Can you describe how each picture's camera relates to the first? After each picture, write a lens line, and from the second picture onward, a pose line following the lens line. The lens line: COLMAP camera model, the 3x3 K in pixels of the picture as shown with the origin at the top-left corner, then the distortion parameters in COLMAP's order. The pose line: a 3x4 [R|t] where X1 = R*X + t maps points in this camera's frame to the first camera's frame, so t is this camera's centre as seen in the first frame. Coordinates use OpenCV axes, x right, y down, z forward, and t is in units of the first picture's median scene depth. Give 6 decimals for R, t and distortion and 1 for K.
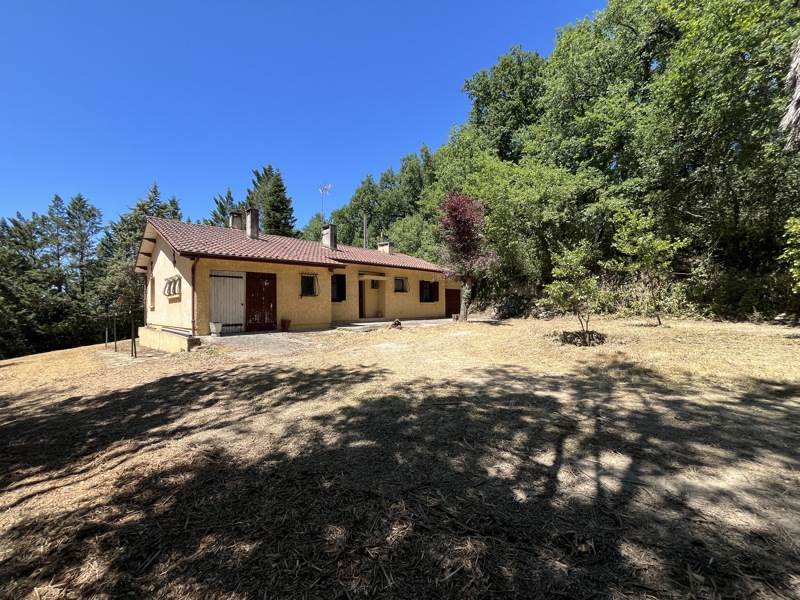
lens RADIAL K [[320.4, 0, 397.1], [0, 320.4, 297.8], [0, 0, 1]] dist [-0.001031, -0.000218]
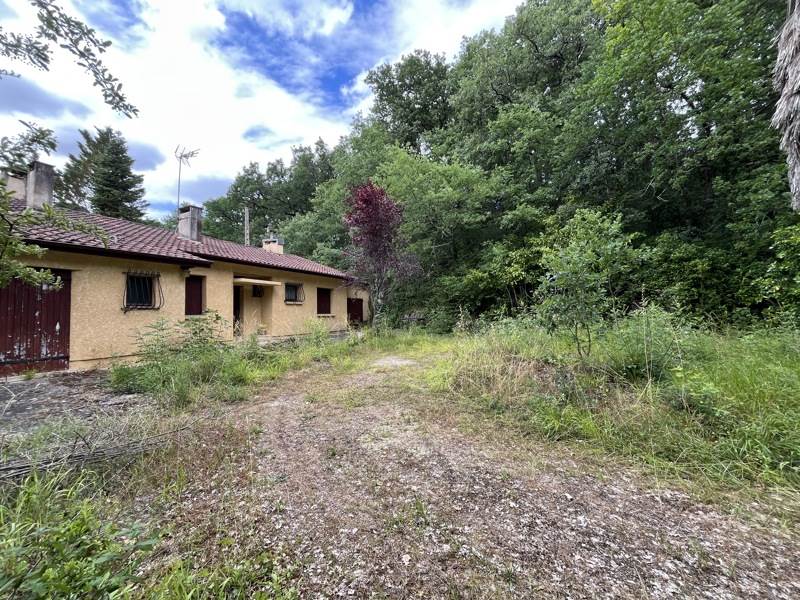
lens RADIAL K [[320.4, 0, 387.7], [0, 320.4, 299.8], [0, 0, 1]] dist [-0.001031, -0.000218]
pose [[0.950787, 0.013734, 0.309540, -0.011215], [-0.008258, 0.999785, -0.018997, -0.010576], [-0.309734, 0.015506, 0.950697, 0.178537]]
